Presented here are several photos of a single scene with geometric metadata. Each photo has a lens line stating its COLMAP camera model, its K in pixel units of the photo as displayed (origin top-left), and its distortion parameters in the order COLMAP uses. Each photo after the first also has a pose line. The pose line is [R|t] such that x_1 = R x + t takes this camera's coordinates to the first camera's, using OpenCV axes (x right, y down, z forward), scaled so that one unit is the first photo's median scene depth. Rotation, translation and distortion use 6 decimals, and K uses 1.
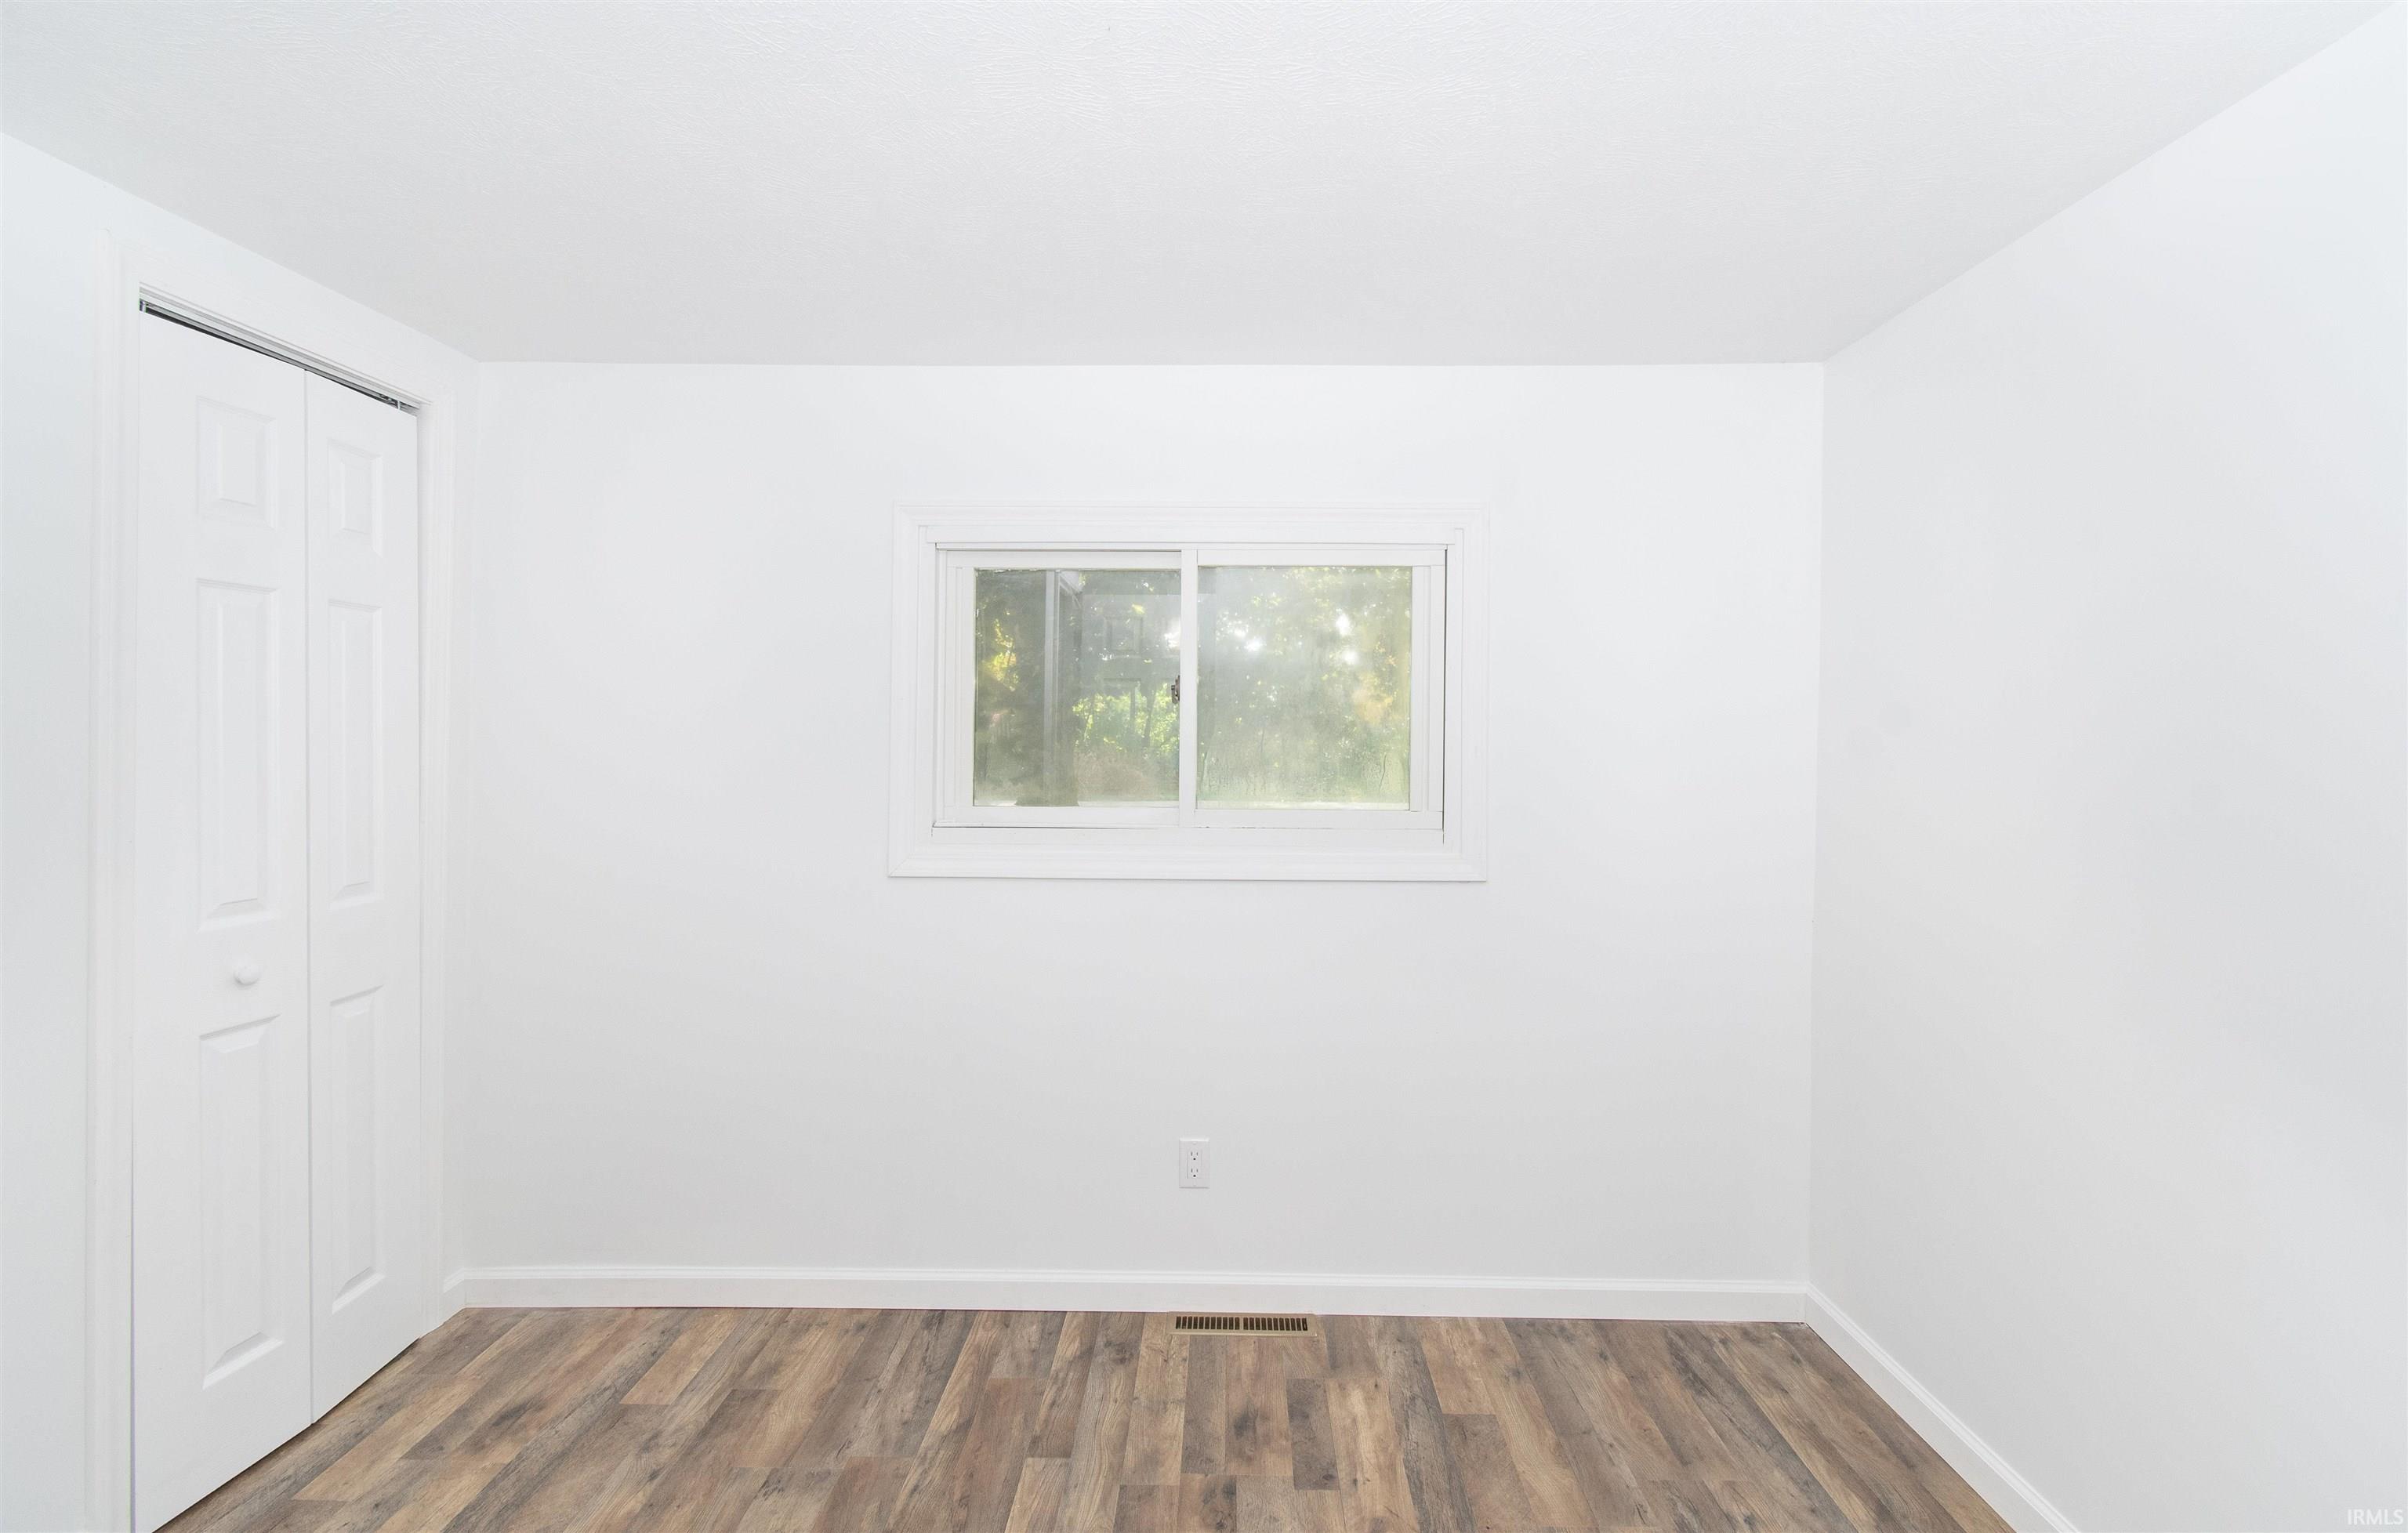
lens RADIAL K [[1067.7, 0, 1209.6], [0, 1067.7, 759.7], [0, 0, 1]] dist [0.001556, -0.001597]
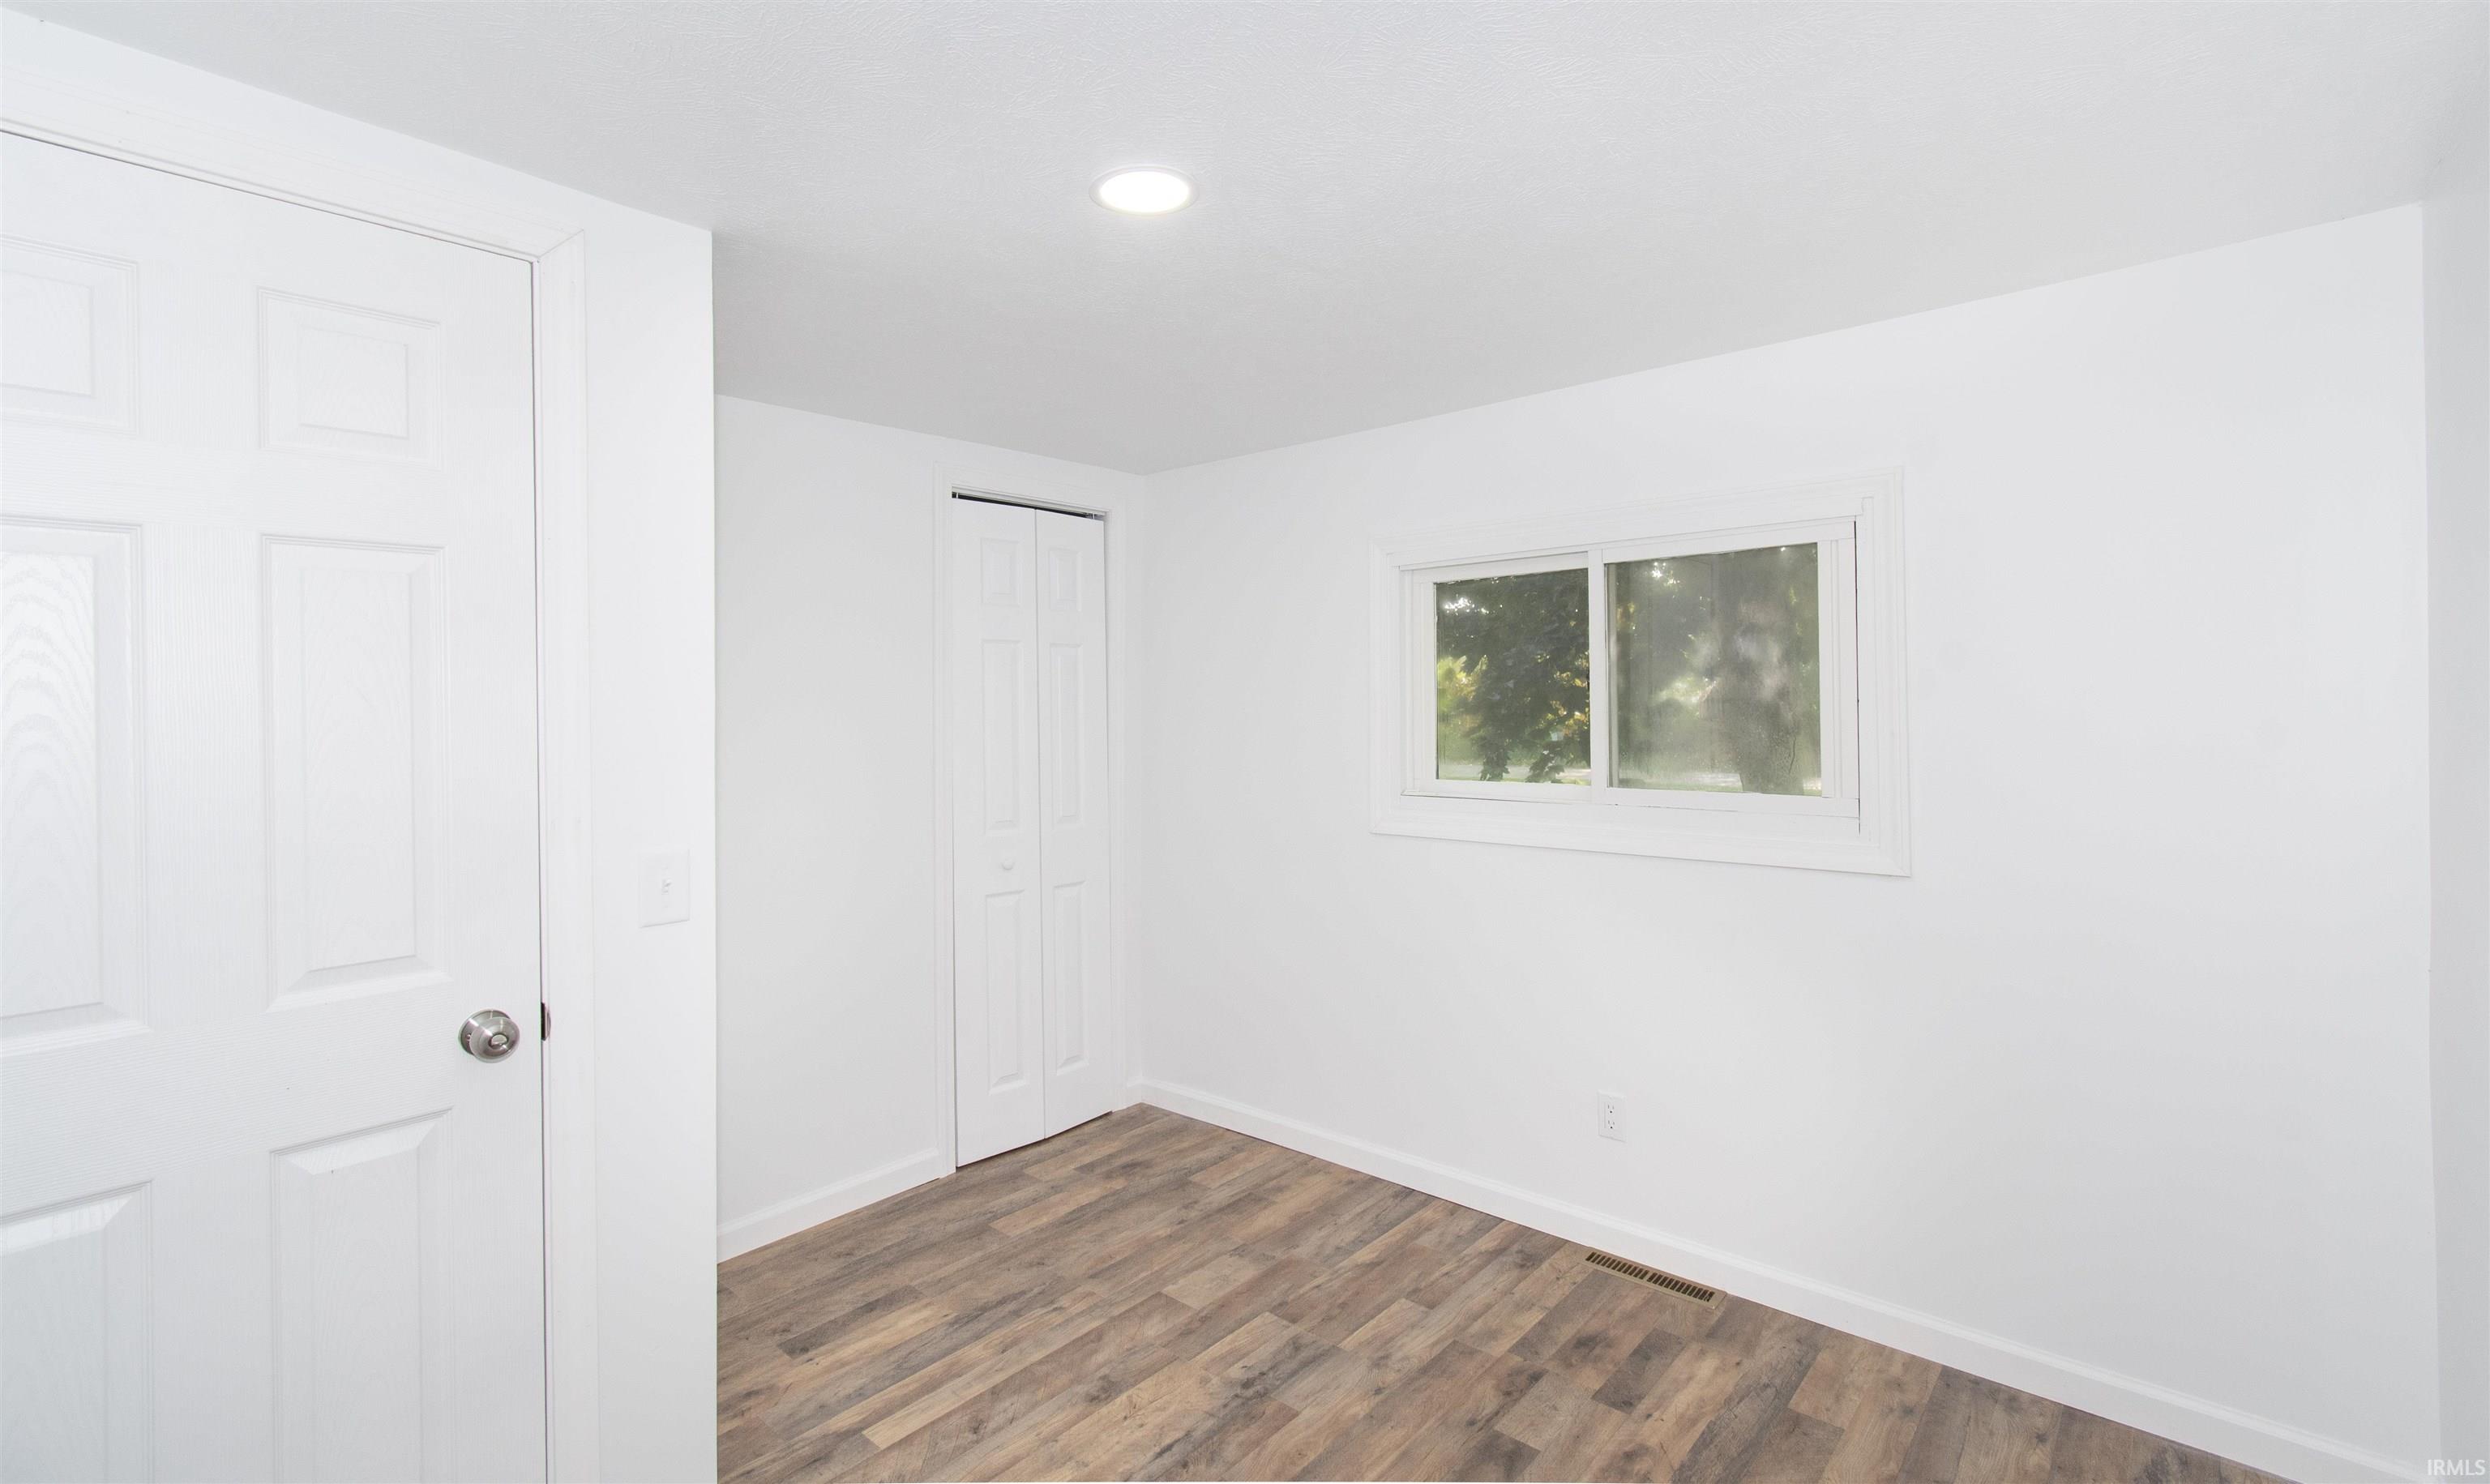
lens RADIAL K [[1076.7, 0, 1247.3], [0, 1076.7, 732.3], [0, 0, 1]] dist [0.001650, -0.000844]
pose [[0.764911, -0.000434, -0.644135, 0.465395], [-0.000598, 0.999999, -0.001384, -0.009219], [0.644135, 0.001444, 0.764910, -0.080604]]
